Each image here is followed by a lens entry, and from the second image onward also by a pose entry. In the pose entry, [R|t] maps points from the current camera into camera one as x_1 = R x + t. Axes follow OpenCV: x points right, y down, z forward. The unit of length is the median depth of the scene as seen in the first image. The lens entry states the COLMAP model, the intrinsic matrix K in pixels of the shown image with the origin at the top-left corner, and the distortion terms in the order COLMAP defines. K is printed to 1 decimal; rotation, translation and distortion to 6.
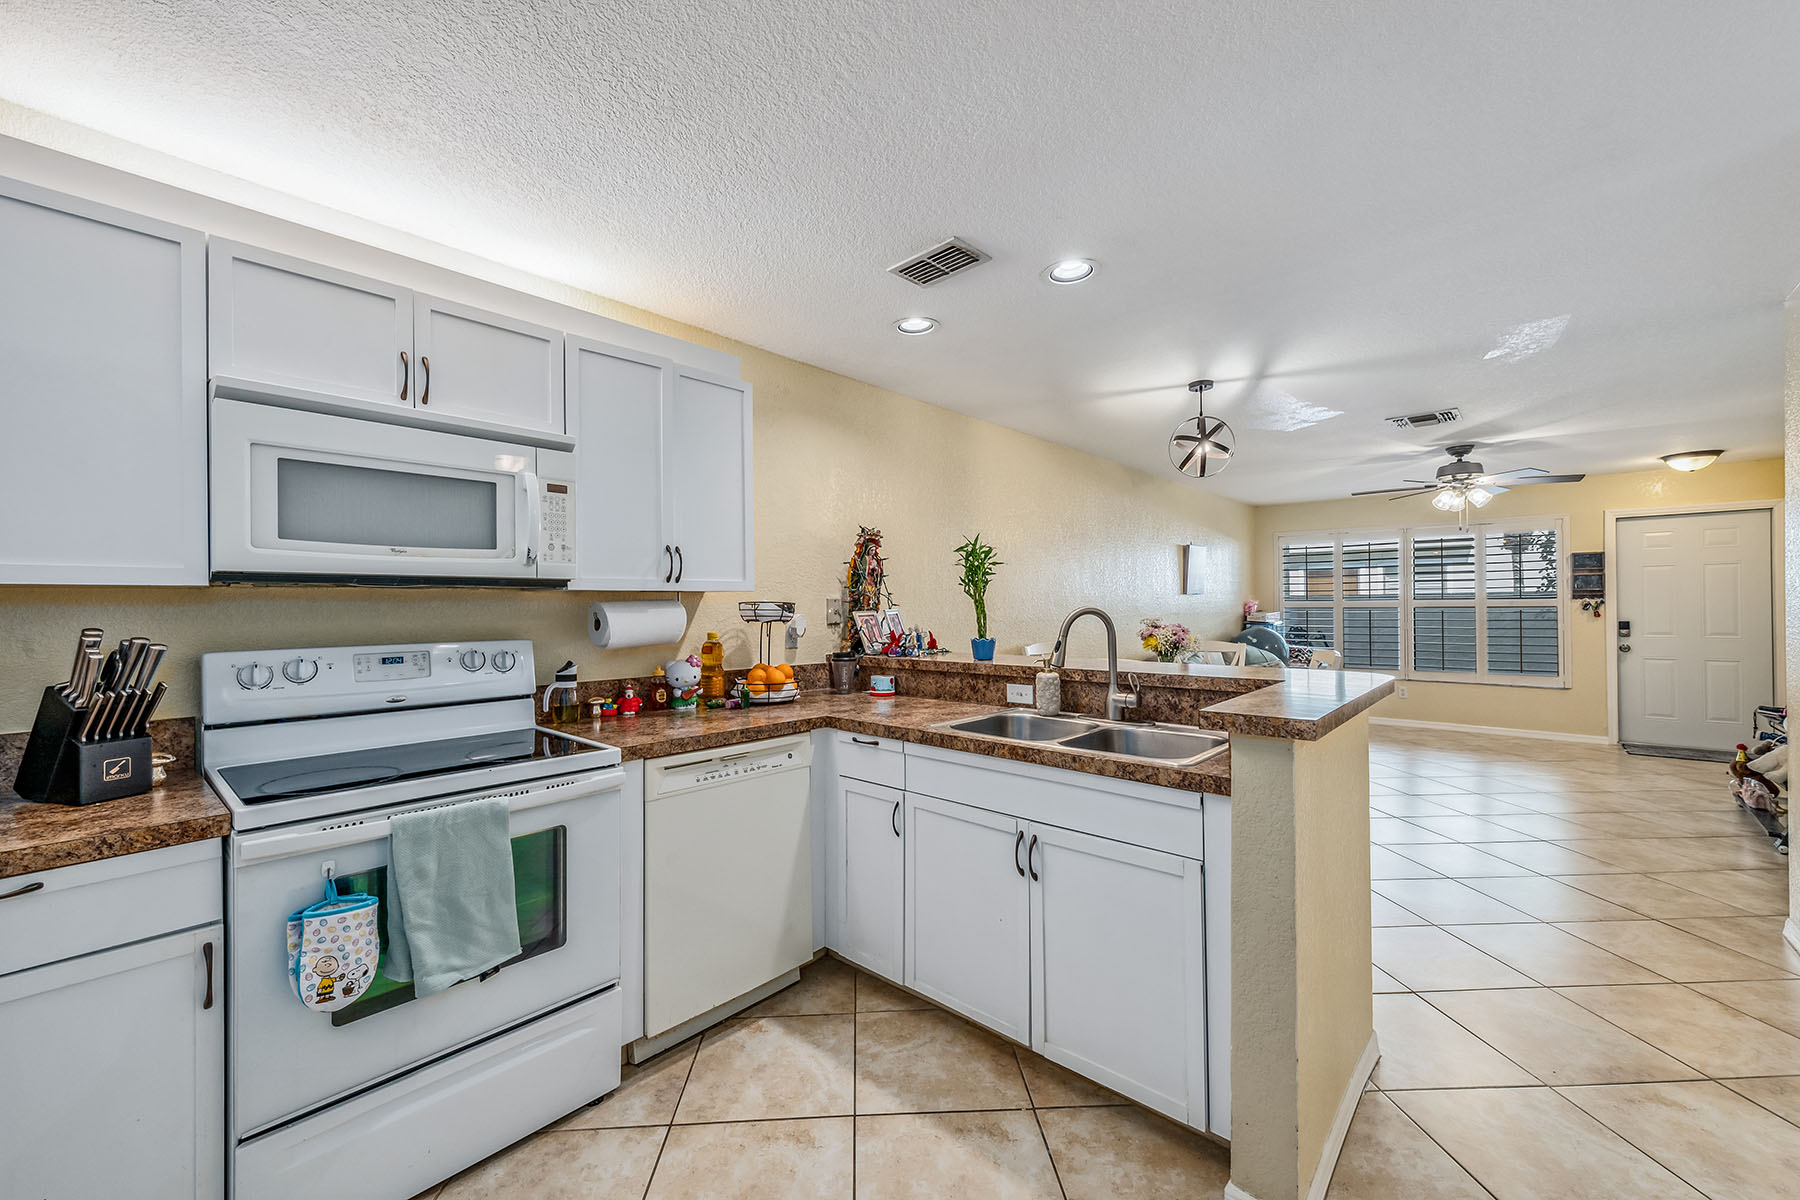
lens RADIAL K [[717.7, 0, 869.3], [0, 717.7, 604.3], [0, 0, 1]] dist [-0.000027, -0.001846]
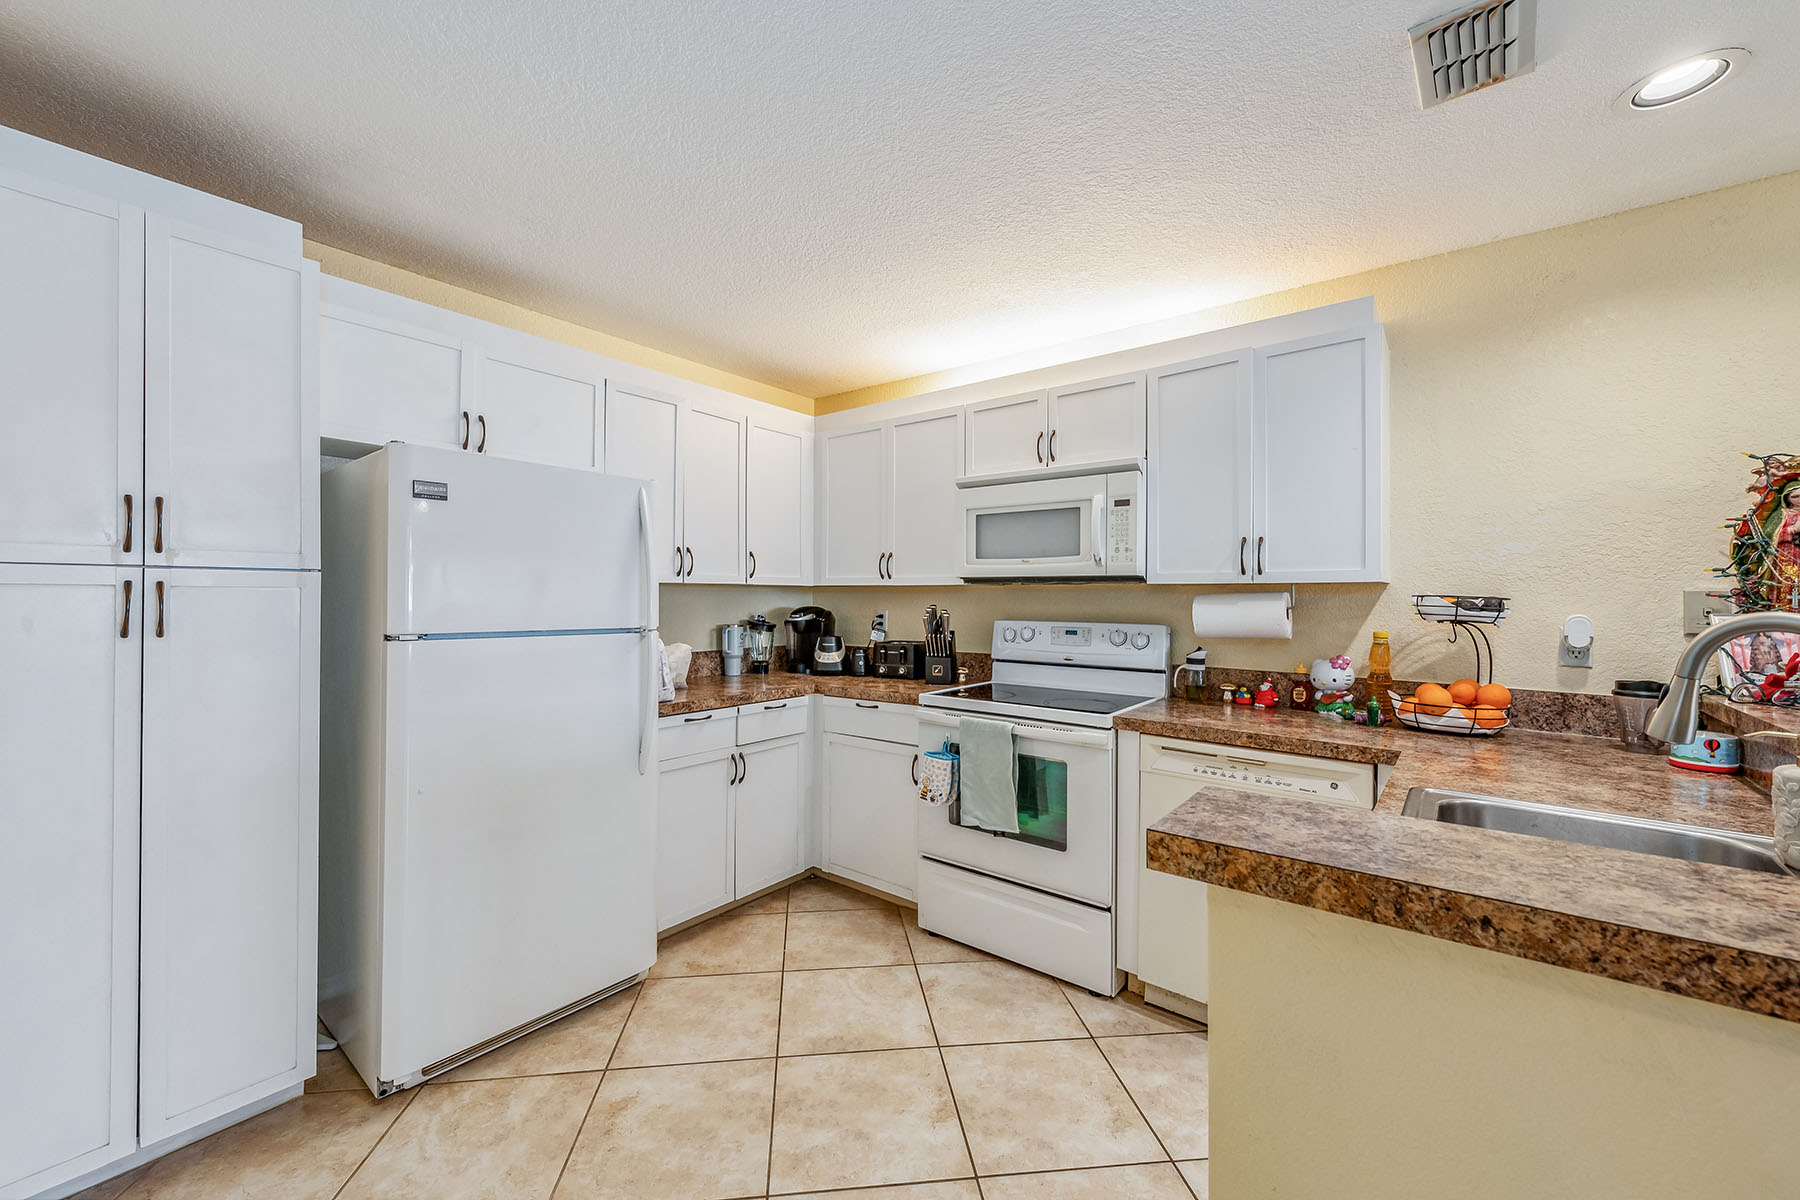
lens RADIAL K [[717.7, 0, 903.1], [0, 717.7, 590.7], [0, 0, 1]] dist [-0.000027, -0.001846]
pose [[0.064100, 0.003449, -0.997937, 0.704792], [-0.003622, 0.999988, 0.003223, -0.010618], [0.997937, 0.003407, 0.064112, 0.487888]]
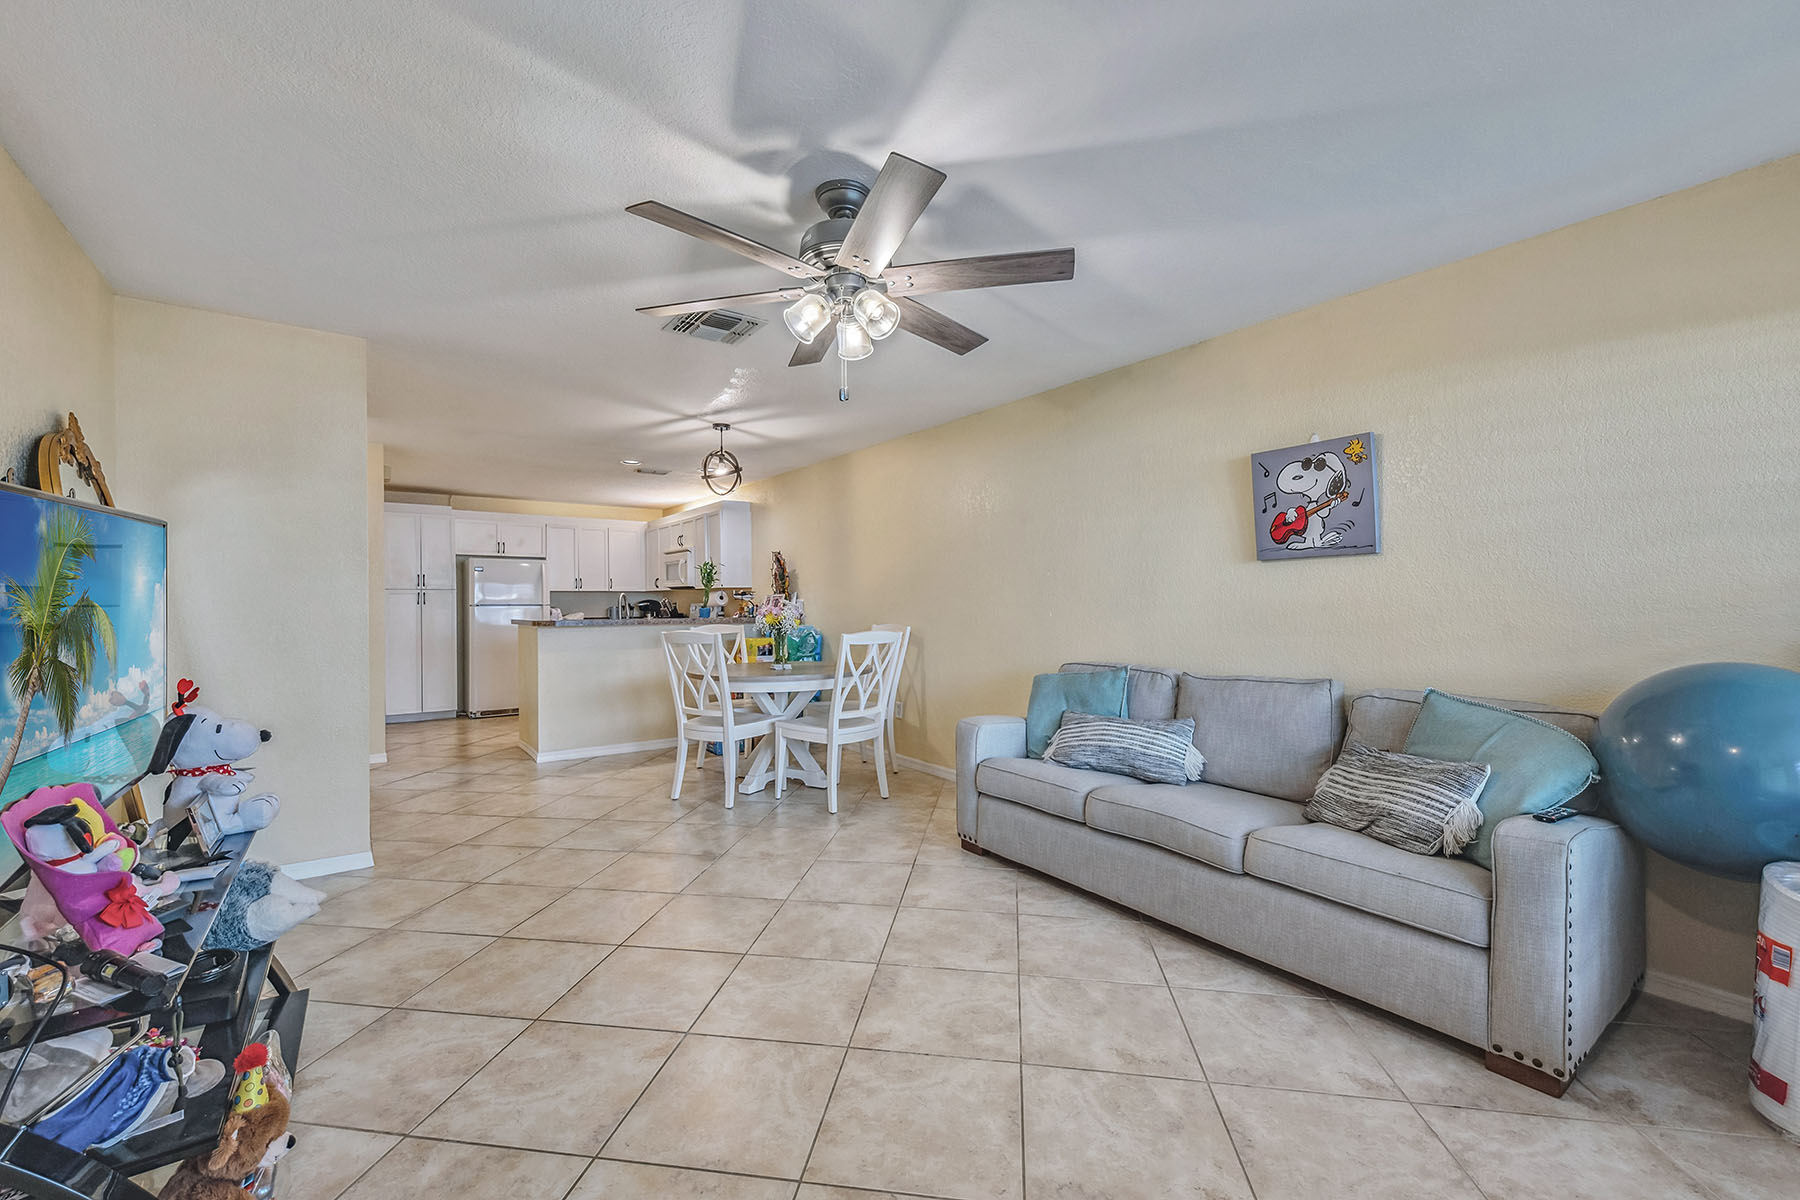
lens RADIAL K [[717.7, 0, 897.8], [0, 717.7, 602.5], [0, 0, 1]] dist [-0.000027, -0.001846]
pose [[-0.181104, 0.015198, -0.983347, 2.755732], [0.012643, 0.999834, 0.013125, 0.013009], [0.983383, -0.010055, -0.181266, 2.493203]]
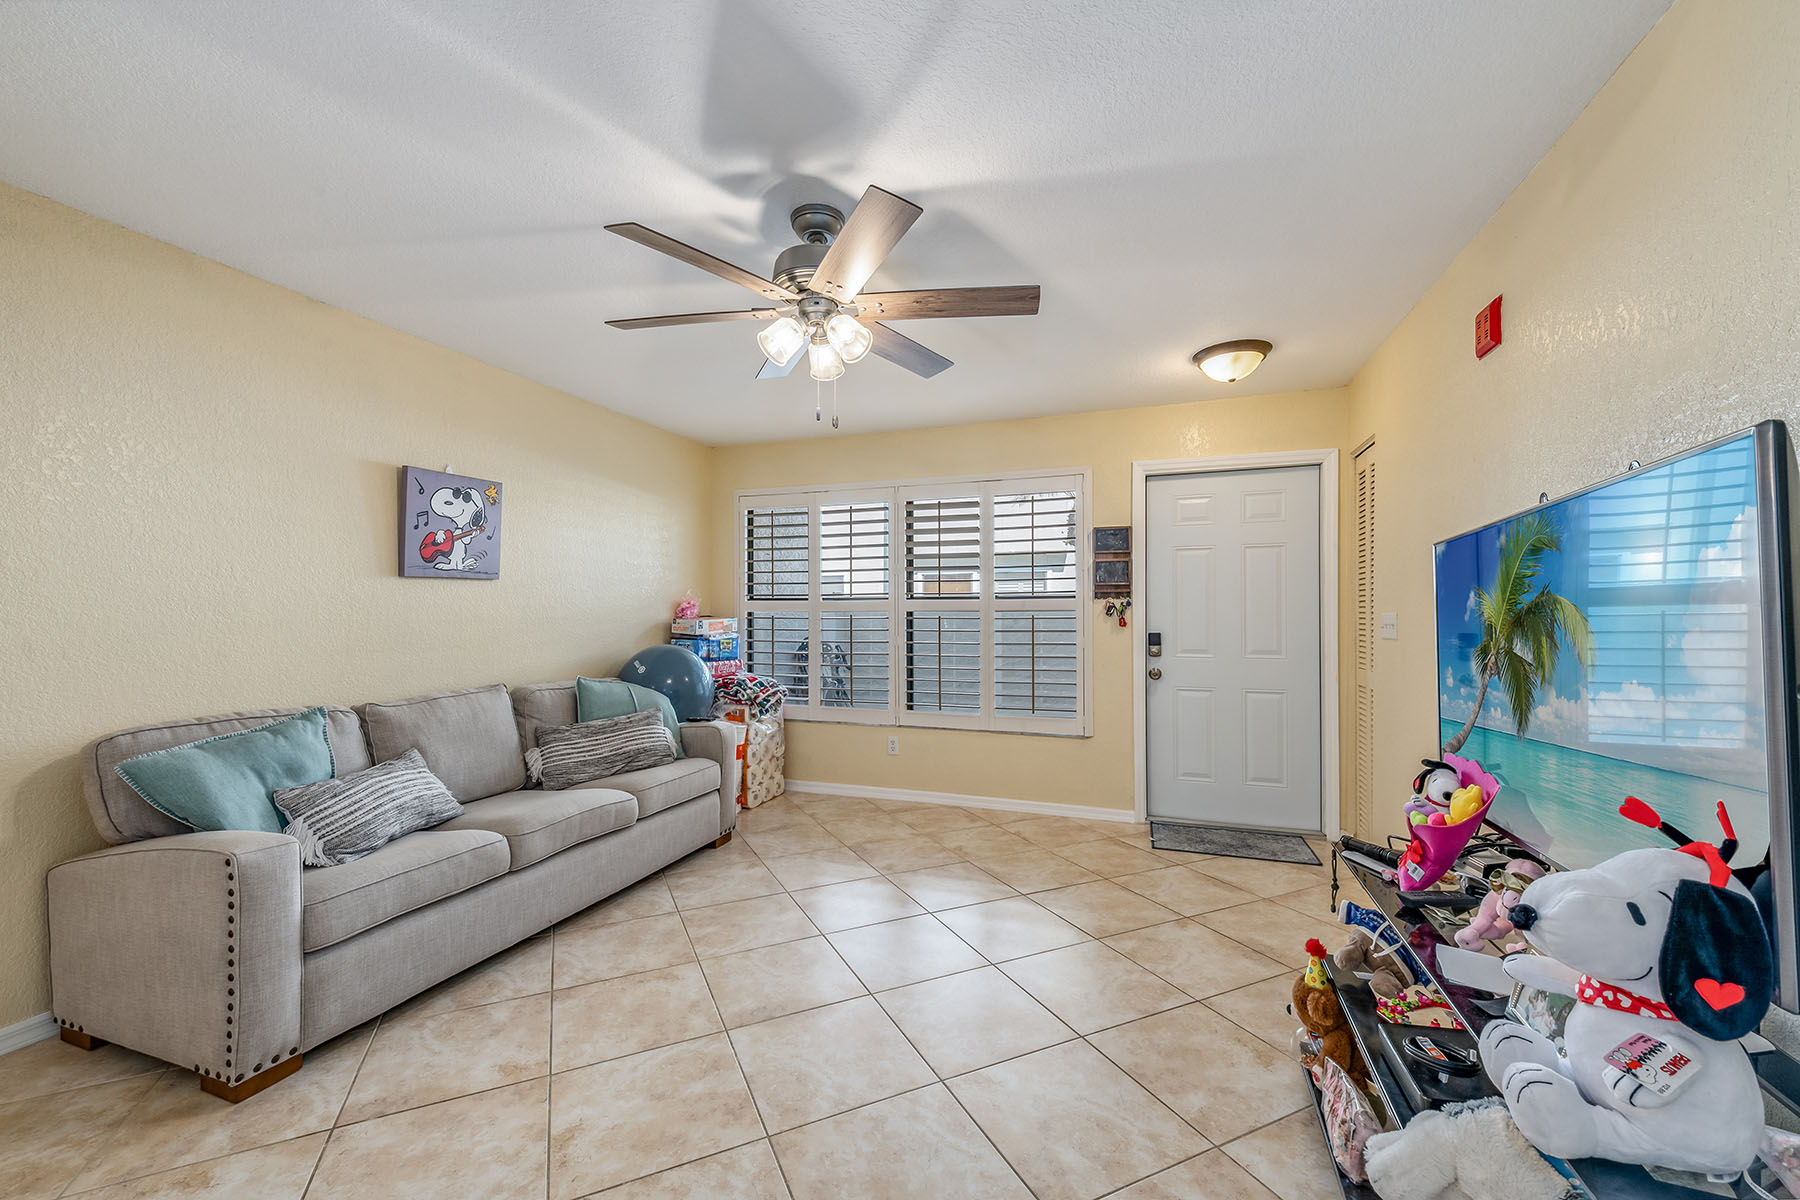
lens RADIAL K [[717.7, 0, 882.5], [0, 717.7, 614.9], [0, 0, 1]] dist [-0.000027, -0.001846]
pose [[0.919583, 0.005545, 0.392858, 1.613288], [-0.004367, 0.999983, -0.003893, 0.031324], [-0.392872, 0.001864, 0.919591, 1.404116]]
